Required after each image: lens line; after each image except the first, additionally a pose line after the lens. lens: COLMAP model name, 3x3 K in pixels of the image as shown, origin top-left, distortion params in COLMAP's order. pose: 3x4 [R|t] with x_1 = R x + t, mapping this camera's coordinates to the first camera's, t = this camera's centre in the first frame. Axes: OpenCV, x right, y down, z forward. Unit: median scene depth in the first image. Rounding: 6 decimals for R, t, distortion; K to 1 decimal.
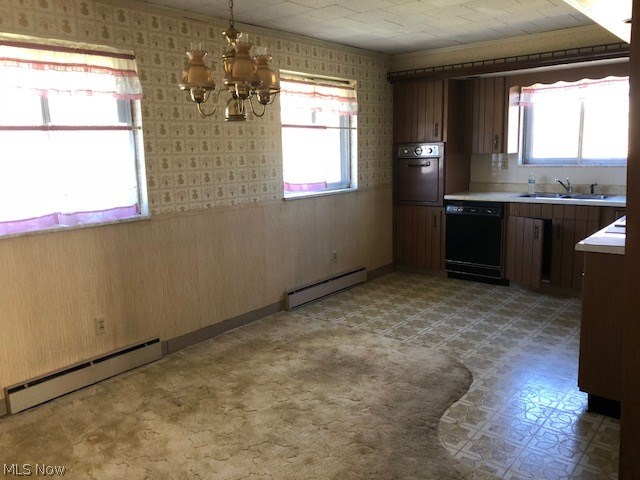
lens RADIAL K [[525.6, 0, 320.0], [0, 525.6, 240.0], [0, 0, 1]] dist [-0.001407, -0.002588]
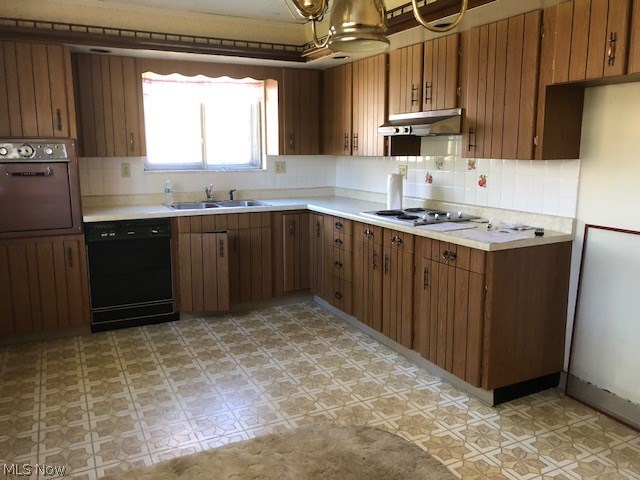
lens RADIAL K [[519.3, 0, 320.0], [0, 519.3, 240.0], [0, 0, 1]] dist [0.041468, -0.000424]
pose [[0.397766, -0.135480, 0.907429, -0.280058], [0.145769, 0.985807, 0.083284, -0.071693], [-0.905833, 0.099147, 0.411870, 0.471446]]
